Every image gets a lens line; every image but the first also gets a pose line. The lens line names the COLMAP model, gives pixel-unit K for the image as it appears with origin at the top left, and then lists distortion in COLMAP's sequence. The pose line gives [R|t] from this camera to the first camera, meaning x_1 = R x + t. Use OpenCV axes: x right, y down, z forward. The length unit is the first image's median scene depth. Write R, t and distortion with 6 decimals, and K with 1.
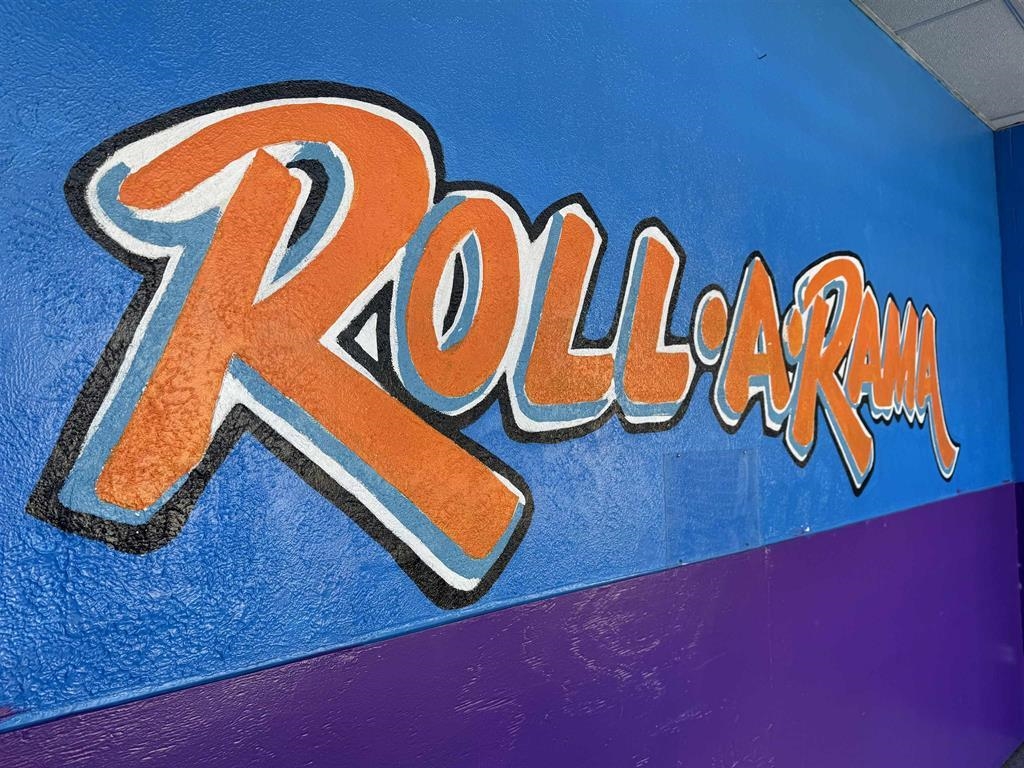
lens RADIAL K [[720.9, 0, 512.0], [0, 720.9, 384.0], [0, 0, 1]] dist [0.069665, -0.108905]
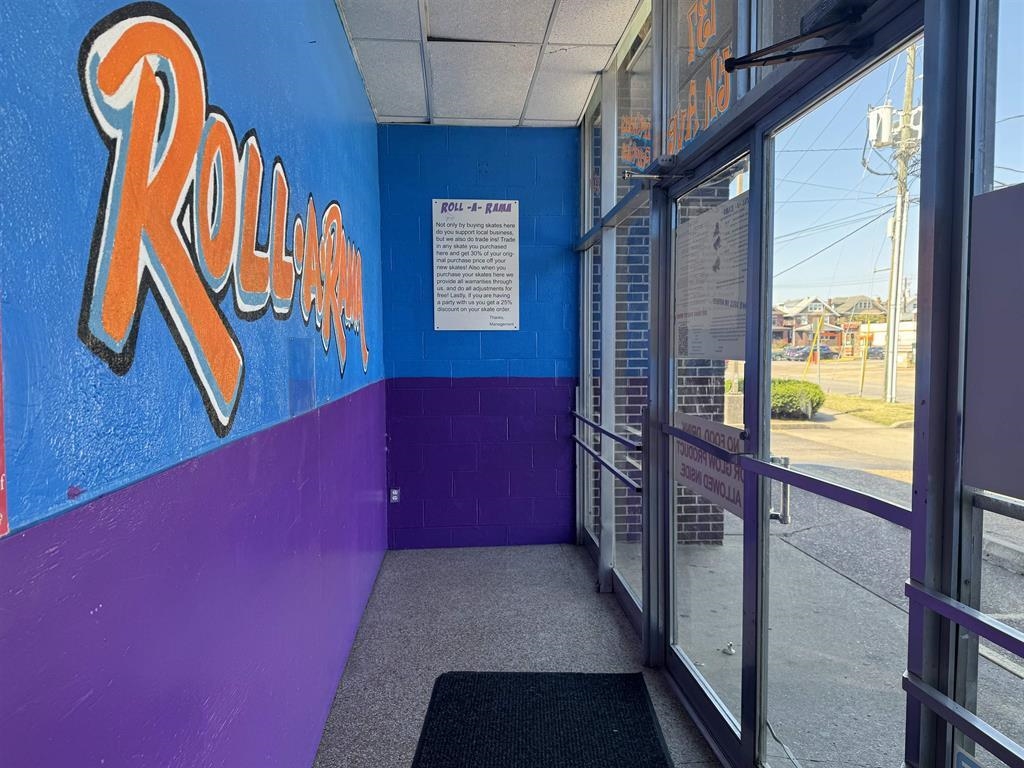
lens RADIAL K [[720.9, 0, 512.0], [0, 720.9, 384.0], [0, 0, 1]] dist [0.069665, -0.108905]
pose [[0.617203, -0.027376, 0.786327, -0.636760], [-0.045465, 0.996484, 0.070379, 0.074207], [-0.785489, -0.079189, 0.613788, -0.184153]]
